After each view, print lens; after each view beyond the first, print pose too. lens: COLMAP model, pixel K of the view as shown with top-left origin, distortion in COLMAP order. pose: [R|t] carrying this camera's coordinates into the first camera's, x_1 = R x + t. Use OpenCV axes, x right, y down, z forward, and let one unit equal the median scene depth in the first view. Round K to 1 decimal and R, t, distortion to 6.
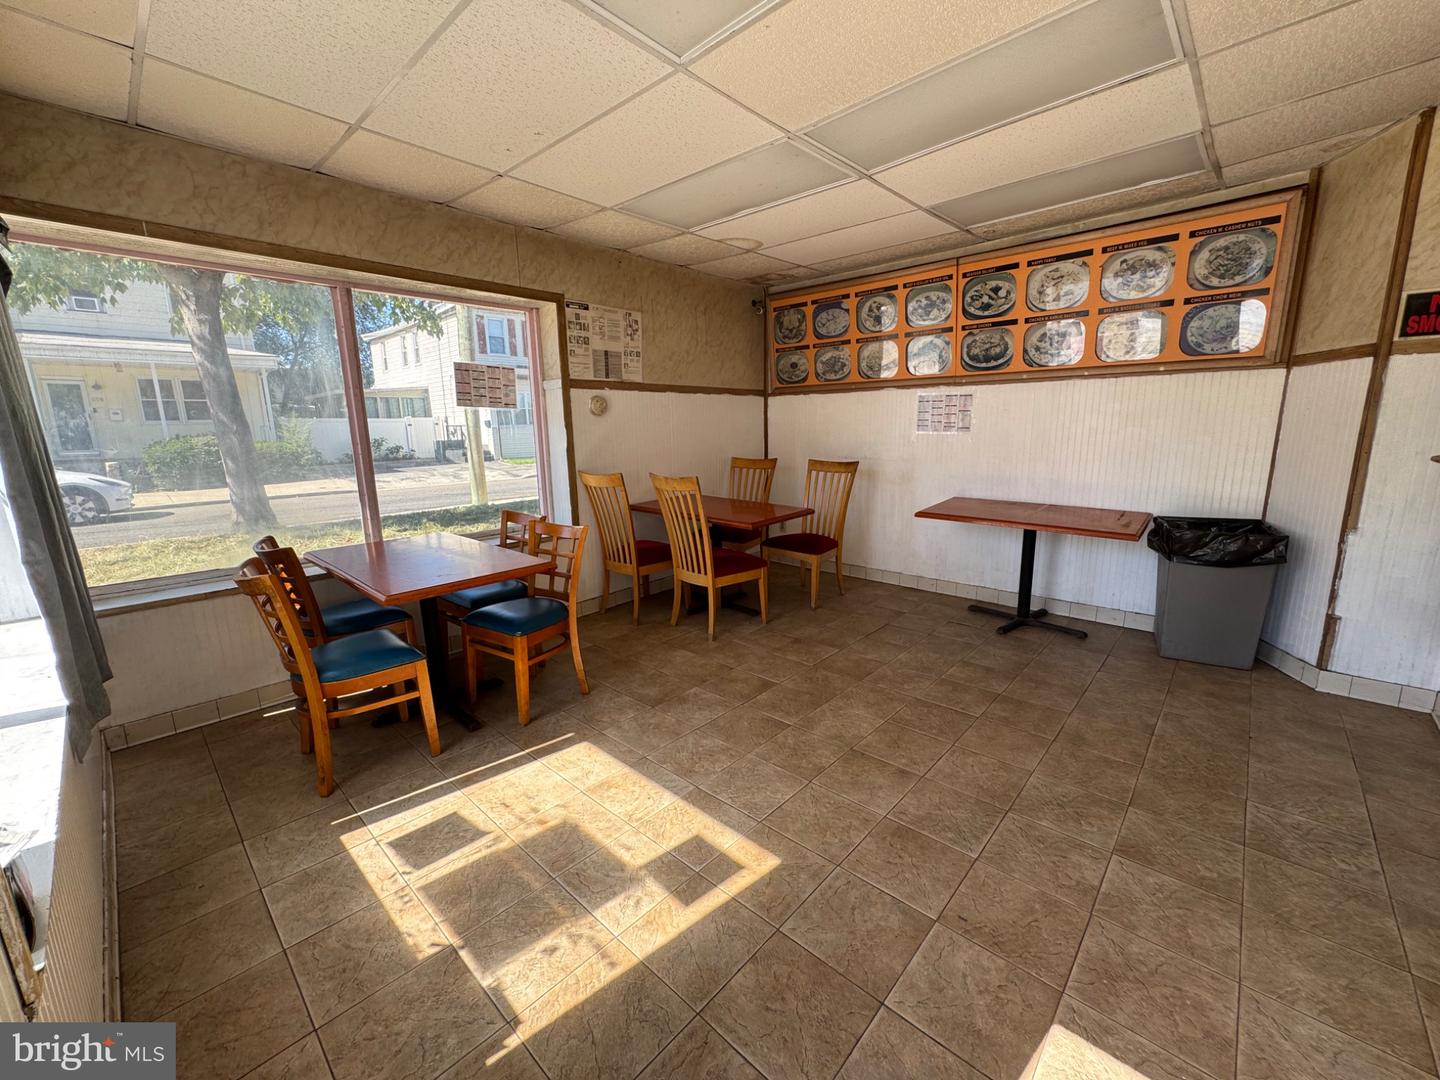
lens RADIAL K [[575.6, 0, 720.0], [0, 575.6, 540.0], [0, 0, 1]] dist [-0.001239, -0.000268]
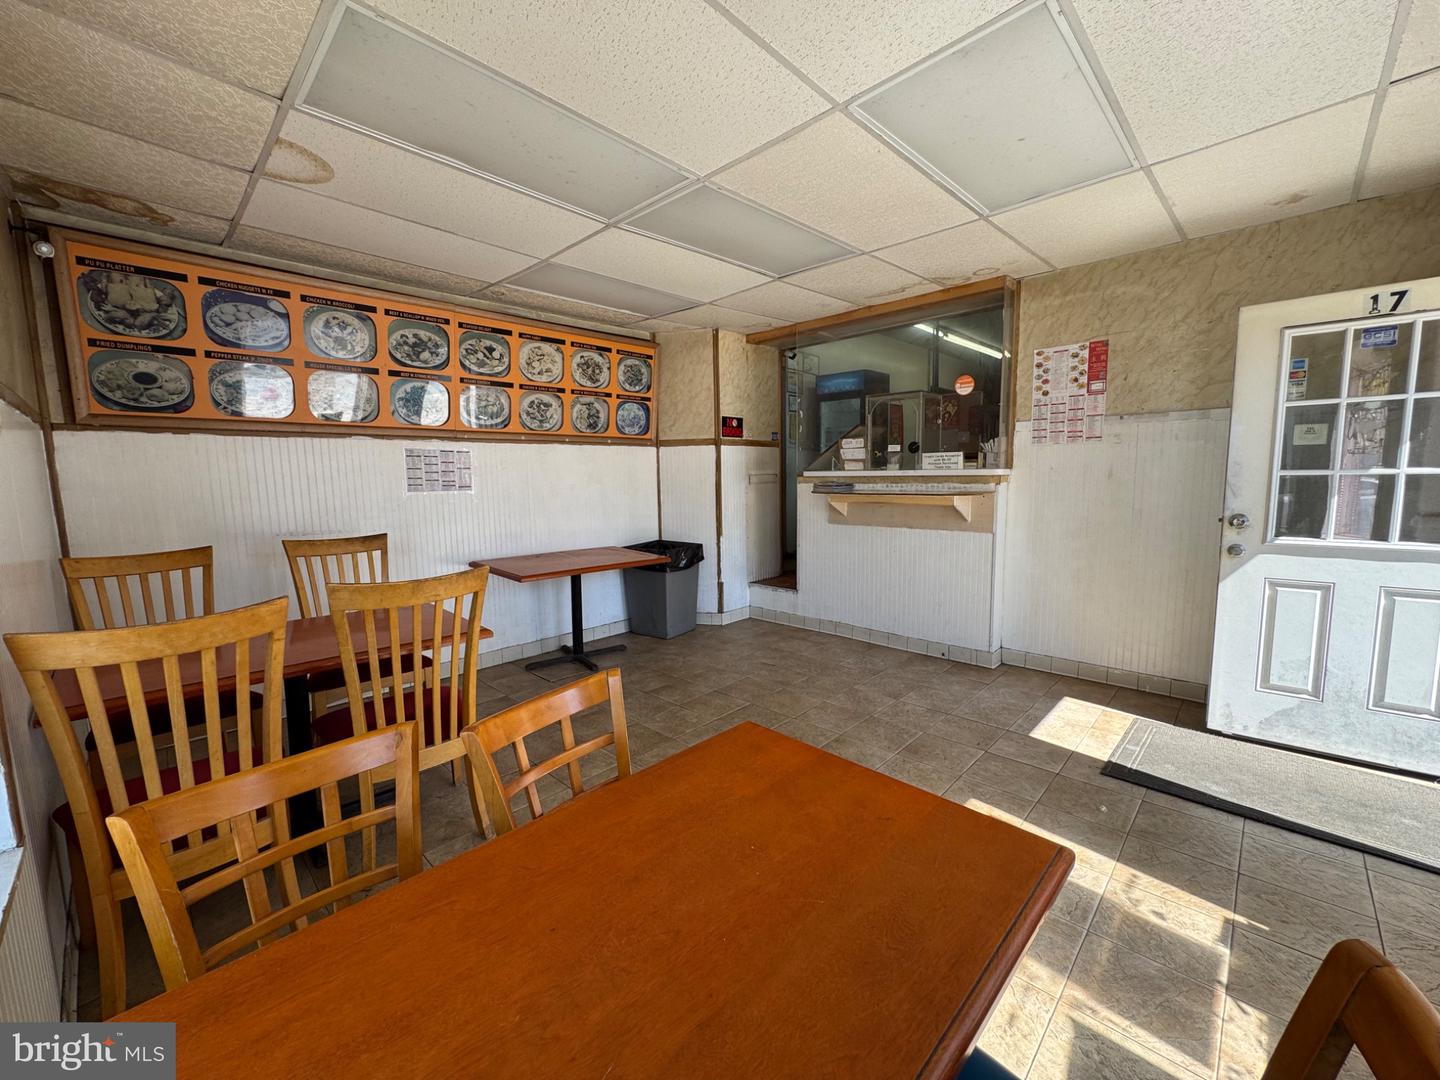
lens RADIAL K [[575.6, 0, 720.0], [0, 575.6, 540.0], [0, 0, 1]] dist [-0.001239, -0.000268]
pose [[0.025448, -0.099156, 0.994746, -0.638693], [0.211724, 0.973030, 0.091575, -0.144320], [-0.976998, 0.208281, 0.045755, 0.757130]]
